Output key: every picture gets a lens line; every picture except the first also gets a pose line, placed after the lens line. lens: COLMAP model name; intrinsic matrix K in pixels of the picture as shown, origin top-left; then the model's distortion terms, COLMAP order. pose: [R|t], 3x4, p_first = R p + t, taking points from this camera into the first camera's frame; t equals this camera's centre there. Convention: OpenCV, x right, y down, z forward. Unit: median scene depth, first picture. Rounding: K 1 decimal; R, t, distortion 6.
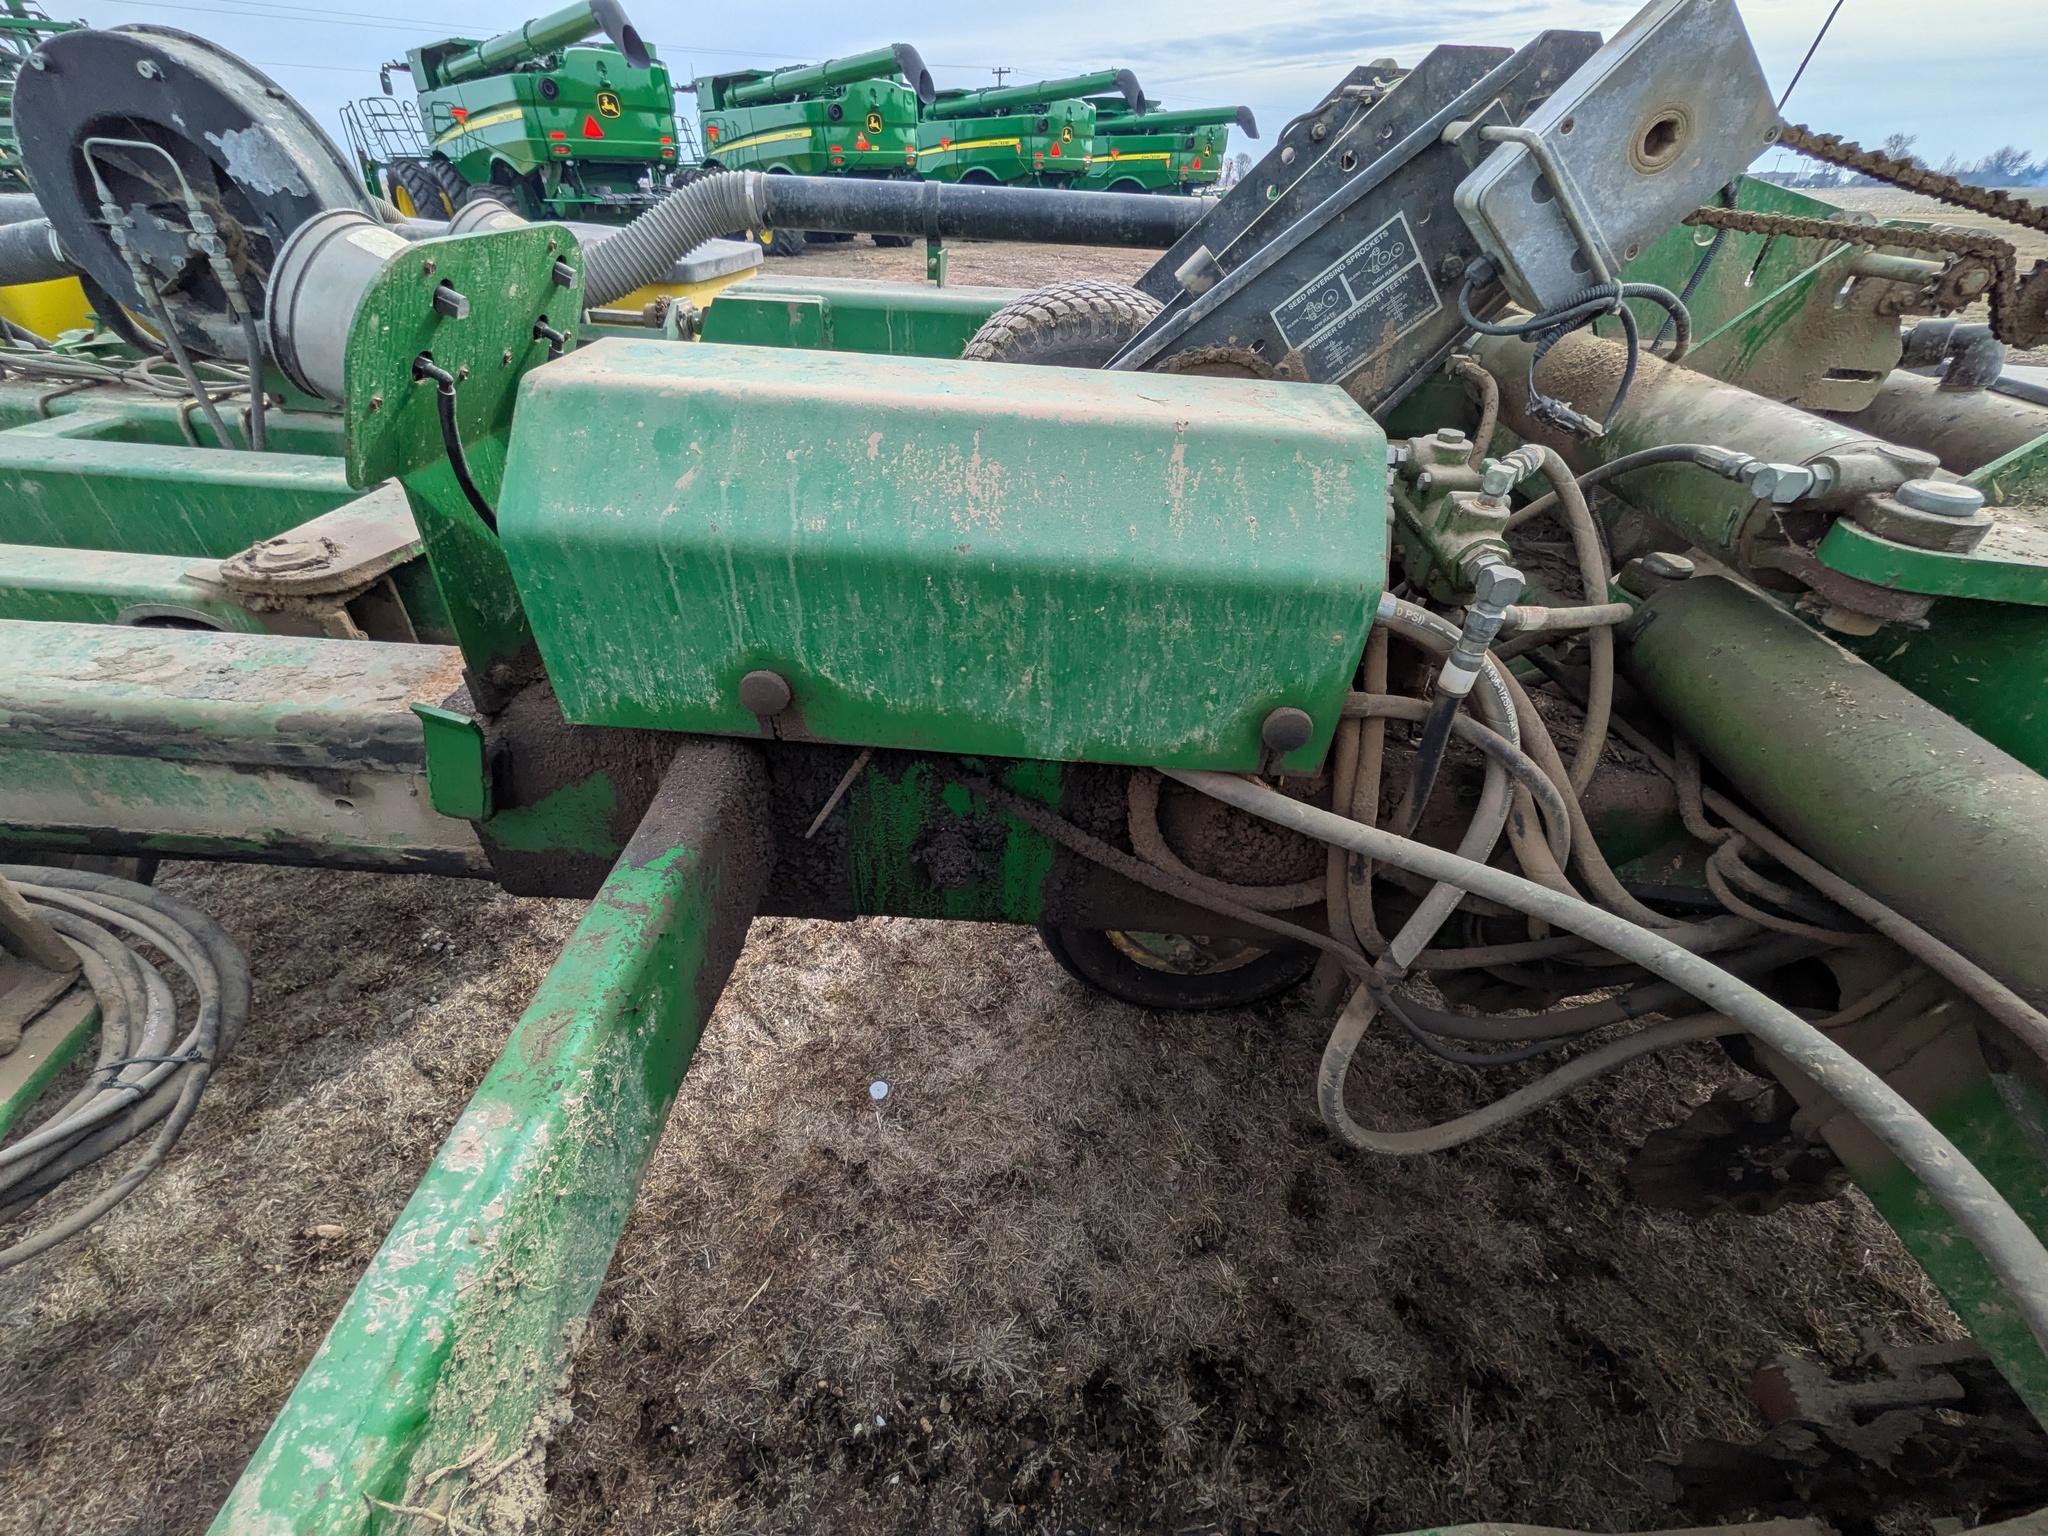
lens RADIAL K [[817.7, 0, 1025.9], [0, 817.7, 765.5], [0, 0, 1]] dist [0.002594, -0.000089]
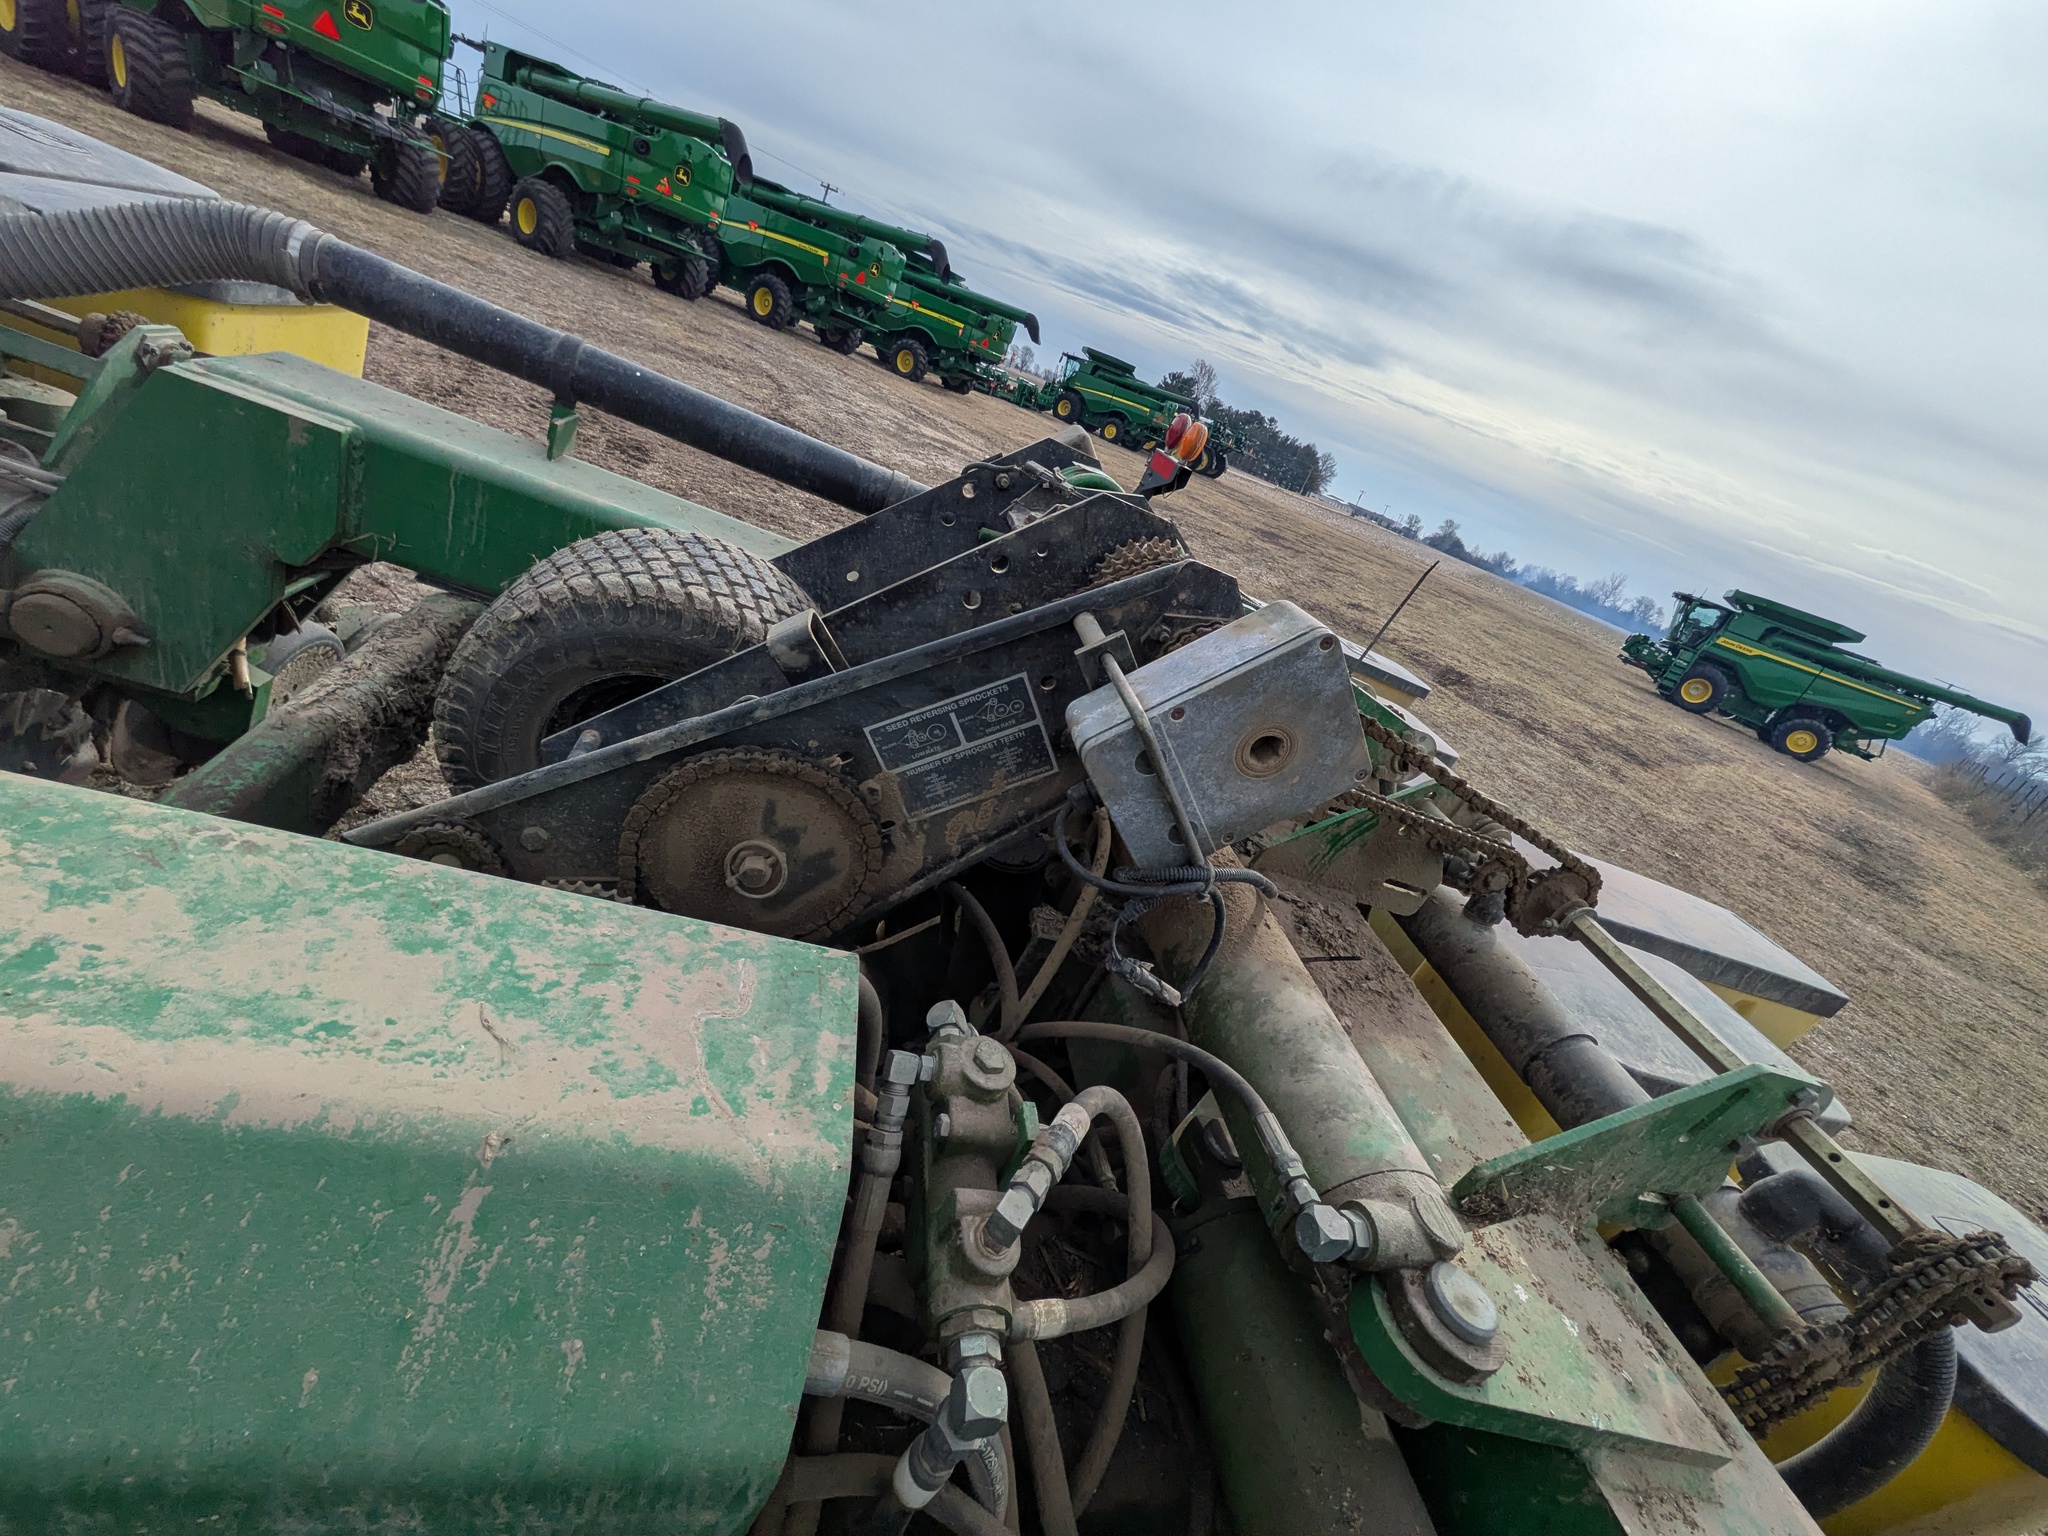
lens RADIAL K [[817.7, 0, 1025.9], [0, 817.7, 765.5], [0, 0, 1]] dist [0.002594, -0.000089]
pose [[0.912629, 0.221136, 0.343813, 0.093502], [-0.174990, 0.971431, -0.160312, -0.220856], [-0.369442, 0.086141, 0.925253, 0.110174]]
